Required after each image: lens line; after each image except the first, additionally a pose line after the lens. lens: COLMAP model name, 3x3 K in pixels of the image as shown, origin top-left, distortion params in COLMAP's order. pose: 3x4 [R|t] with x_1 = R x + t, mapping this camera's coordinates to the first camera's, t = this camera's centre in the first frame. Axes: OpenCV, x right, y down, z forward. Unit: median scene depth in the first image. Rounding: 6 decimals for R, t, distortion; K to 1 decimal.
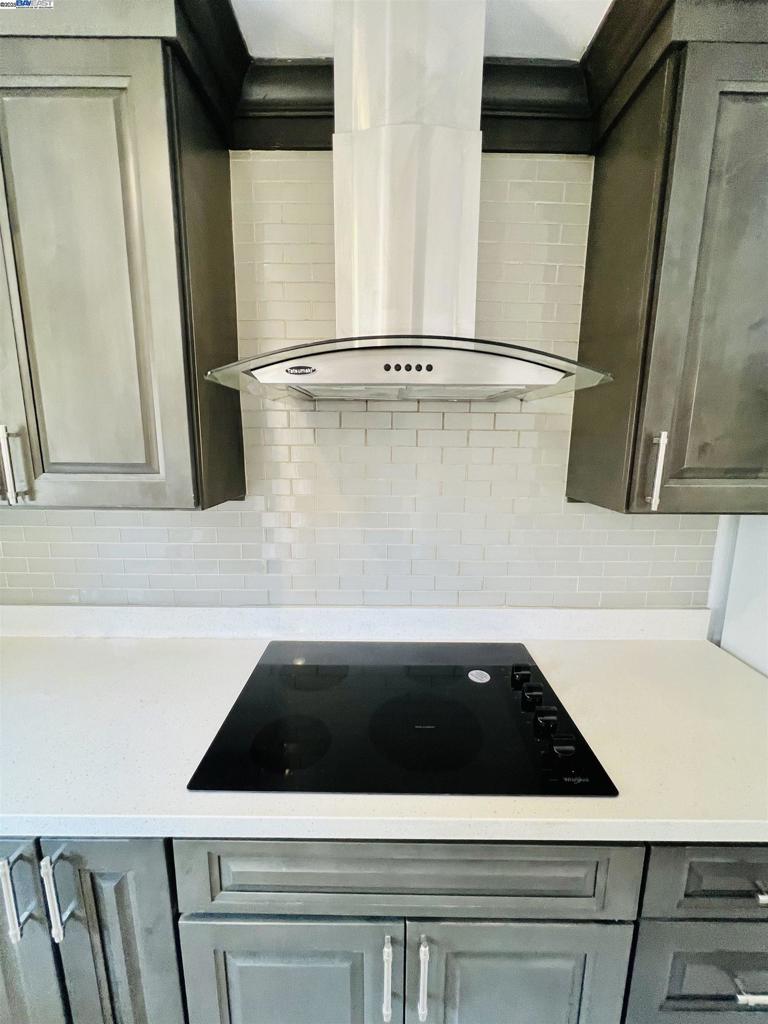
lens RADIAL K [[409.1, 0, 390.9], [0, 409.1, 510.7], [0, 0, 1]] dist [-0.003256, 0.000695]
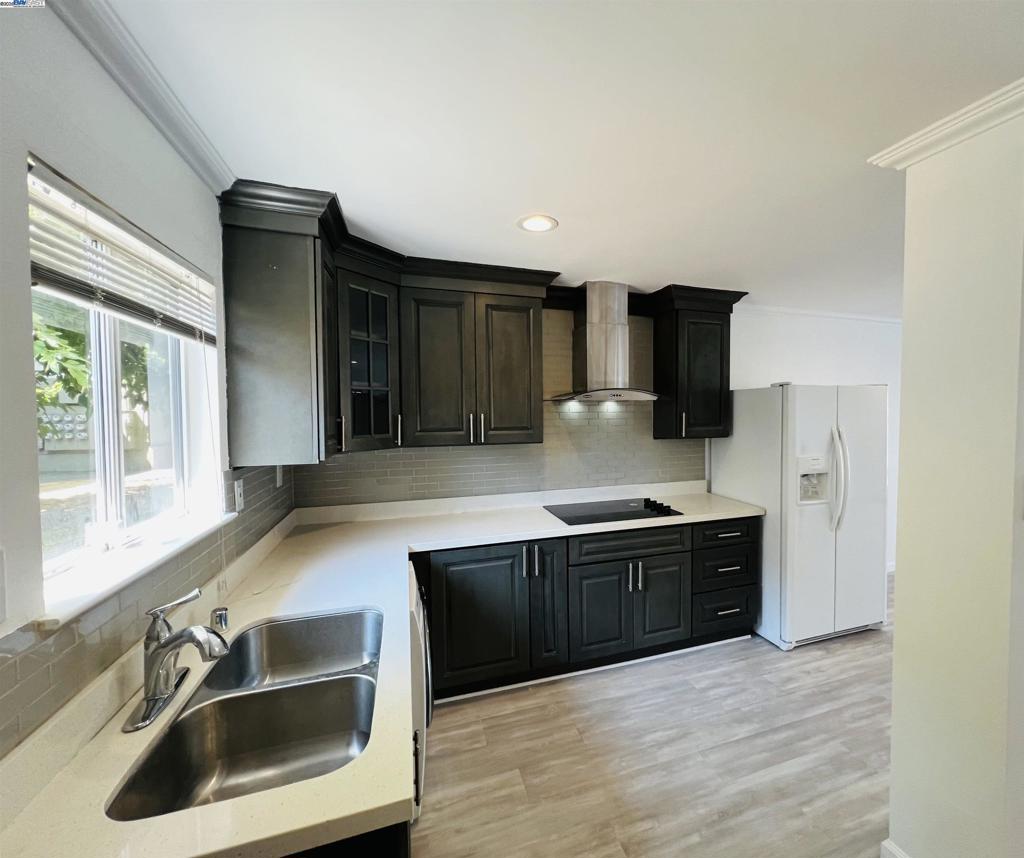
lens RADIAL K [[466.0, 0, 574.0], [0, 466.0, 427.0], [0, 0, 1]] dist [-0.000967, 0.000466]
pose [[0.937586, -0.025367, 0.346827, -1.482582], [0.073694, 0.989178, -0.126869, 0.335186], [-0.339855, 0.144509, 0.929309, -2.194088]]
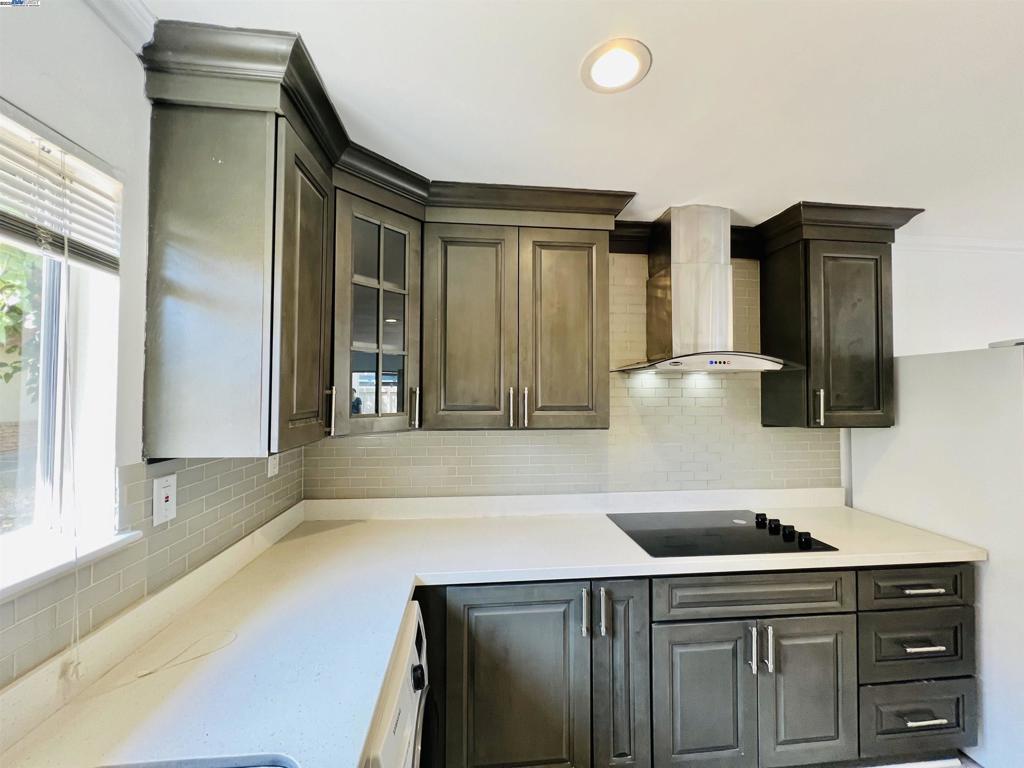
lens RADIAL K [[409.1, 0, 509.8], [0, 409.1, 383.8], [0, 0, 1]] dist [-0.003256, 0.000695]
pose [[0.995209, -0.002137, 0.097751, -1.242259], [0.021328, 0.980431, -0.195705, 0.175494], [-0.095420, 0.196852, 0.975779, -1.014640]]
